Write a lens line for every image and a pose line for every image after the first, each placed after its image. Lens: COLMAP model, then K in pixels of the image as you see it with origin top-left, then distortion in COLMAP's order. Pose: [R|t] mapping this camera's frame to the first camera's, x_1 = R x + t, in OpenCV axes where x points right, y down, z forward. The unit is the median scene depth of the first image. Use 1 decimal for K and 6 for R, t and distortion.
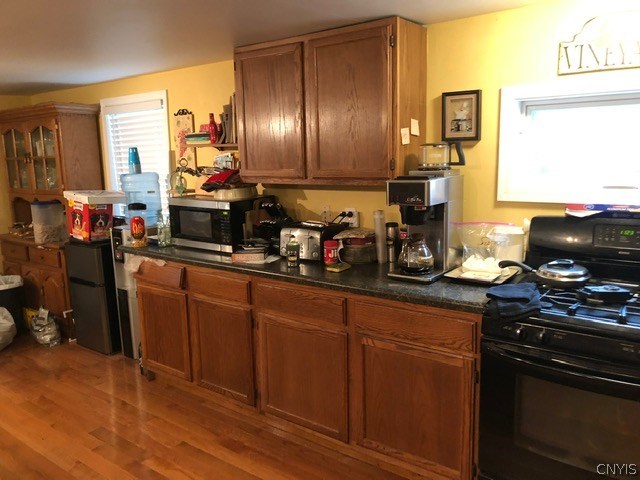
lens RADIAL K [[526.3, 0, 328.1], [0, 526.3, 244.1], [0, 0, 1]] dist [0.049558, -0.054358]
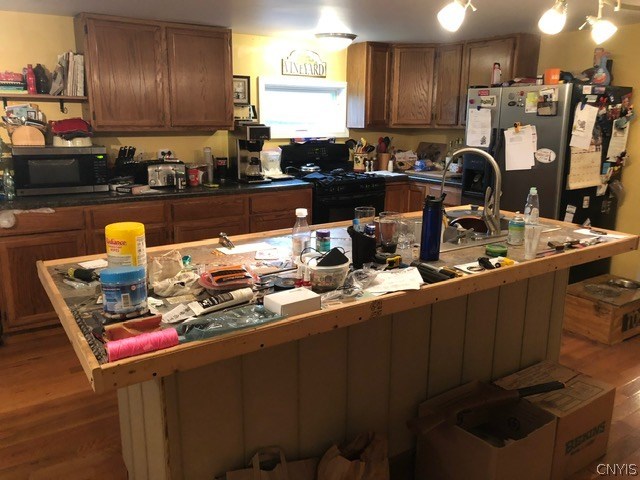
lens RADIAL K [[526.3, 0, 318.5], [0, 526.3, 240.6], [0, 0, 1]] dist [0.049558, -0.054358]
pose [[0.333648, -0.196581, 0.921973, -1.326000], [0.140045, 0.977500, 0.157740, 0.004545], [-0.932237, 0.076488, 0.353671, 0.171166]]
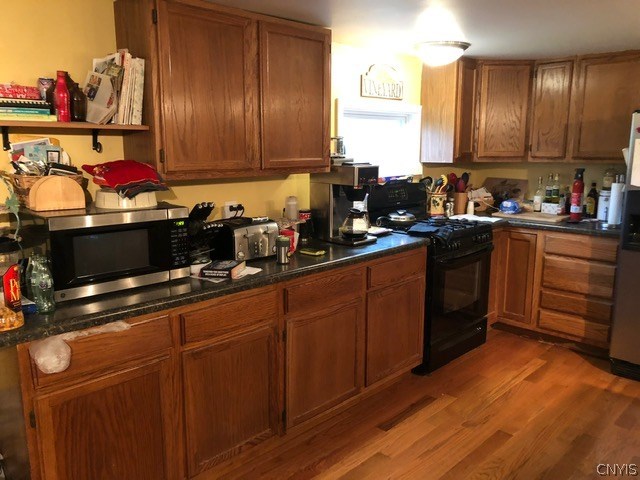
lens RADIAL K [[526.3, 0, 321.5], [0, 526.3, 243.5], [0, 0, 1]] dist [0.049558, -0.054358]
pose [[0.127709, -0.163204, 0.978292, -1.005607], [0.164574, 0.976182, 0.141368, -0.117343], [-0.978062, 0.142947, 0.151527, 0.816246]]
